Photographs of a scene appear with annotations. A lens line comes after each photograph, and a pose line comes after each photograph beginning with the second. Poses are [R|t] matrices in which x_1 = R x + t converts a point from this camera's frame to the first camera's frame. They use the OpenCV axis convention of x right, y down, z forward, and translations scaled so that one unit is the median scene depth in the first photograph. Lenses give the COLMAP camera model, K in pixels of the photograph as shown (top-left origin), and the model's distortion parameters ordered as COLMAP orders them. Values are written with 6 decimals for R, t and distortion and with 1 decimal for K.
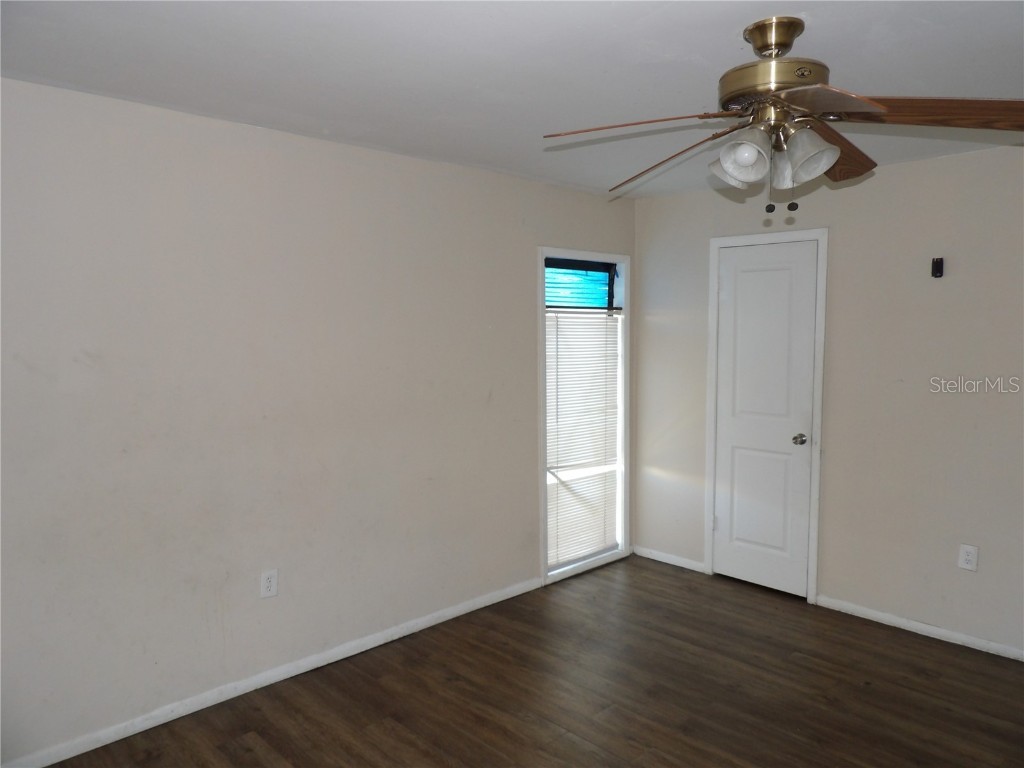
lens RADIAL K [[728.6, 0, 517.5], [0, 728.6, 380.2], [0, 0, 1]] dist [-0.045246, 0.053356]
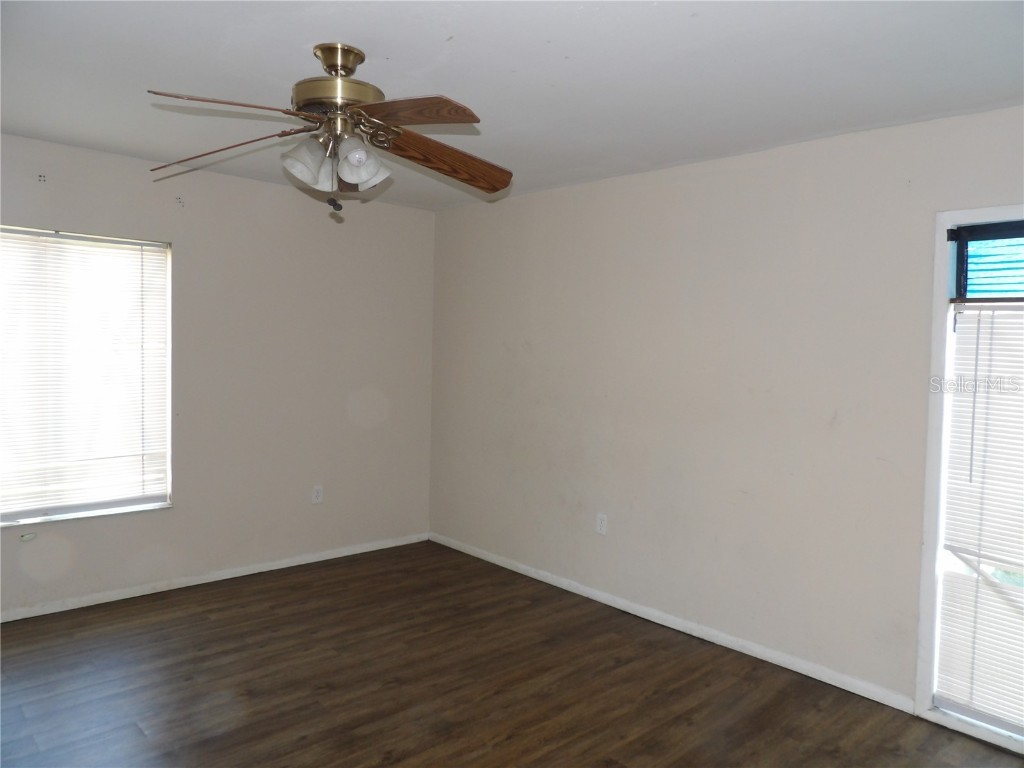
lens RADIAL K [[728.6, 0, 517.5], [0, 728.6, 380.2], [0, 0, 1]] dist [-0.045246, 0.053356]
pose [[-0.019837, 0.058873, -0.998068, 0.935051], [-0.098978, 0.993245, 0.060556, -0.039709], [0.994892, 0.099988, -0.013876, 0.825783]]
